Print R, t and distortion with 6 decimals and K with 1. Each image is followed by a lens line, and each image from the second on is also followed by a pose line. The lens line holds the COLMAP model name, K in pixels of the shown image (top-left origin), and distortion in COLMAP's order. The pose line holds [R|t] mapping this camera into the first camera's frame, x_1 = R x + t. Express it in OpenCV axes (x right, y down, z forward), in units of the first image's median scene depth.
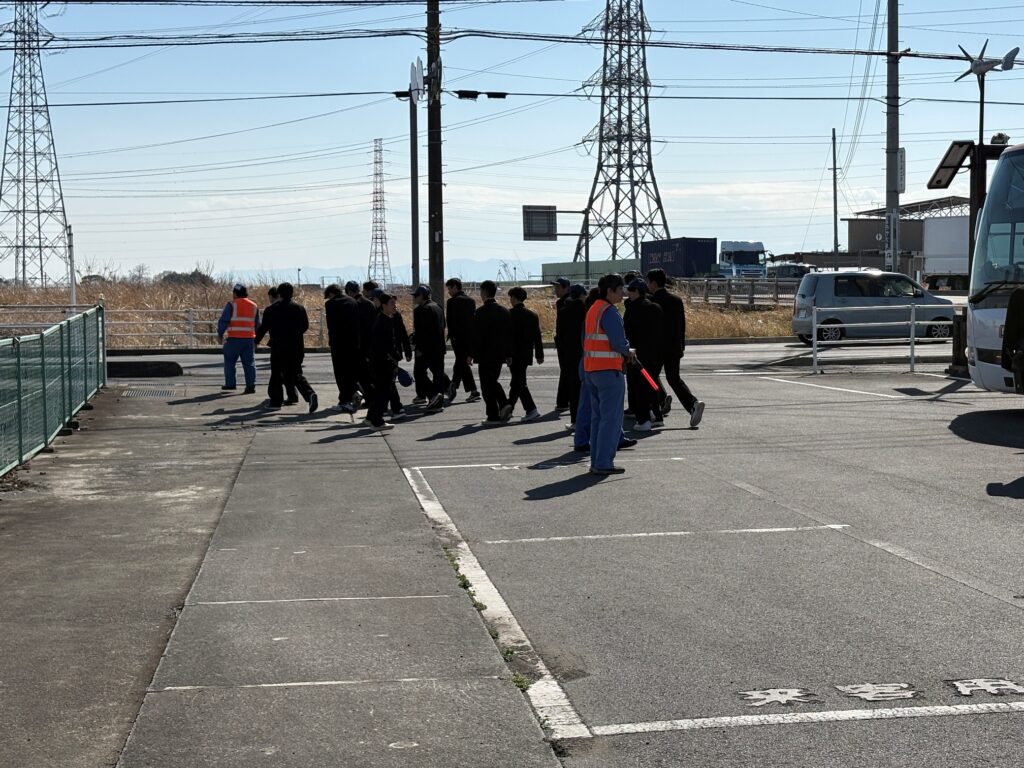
lens RADIAL K [[1710.4, 0, 516.4], [0, 1710.4, 388.0], [0, 0, 1]] dist [0.081910, 0.000000]
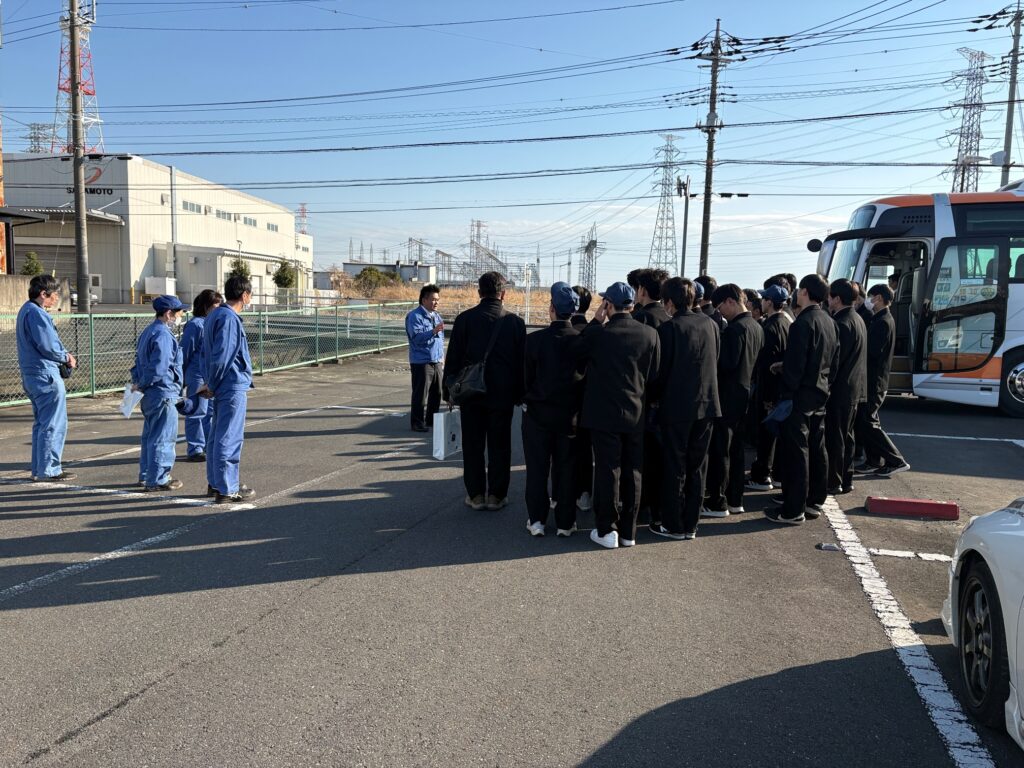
lens RADIAL K [[777.5, 0, 511.8], [0, 777.5, 386.7], [0, 0, 1]] dist [0.008672, 0.013348]
pose [[0.889270, 0.093512, -0.447721, 0.297638], [-0.067675, 0.995004, 0.073403, -0.021145], [0.452349, -0.034976, 0.891155, 0.255472]]
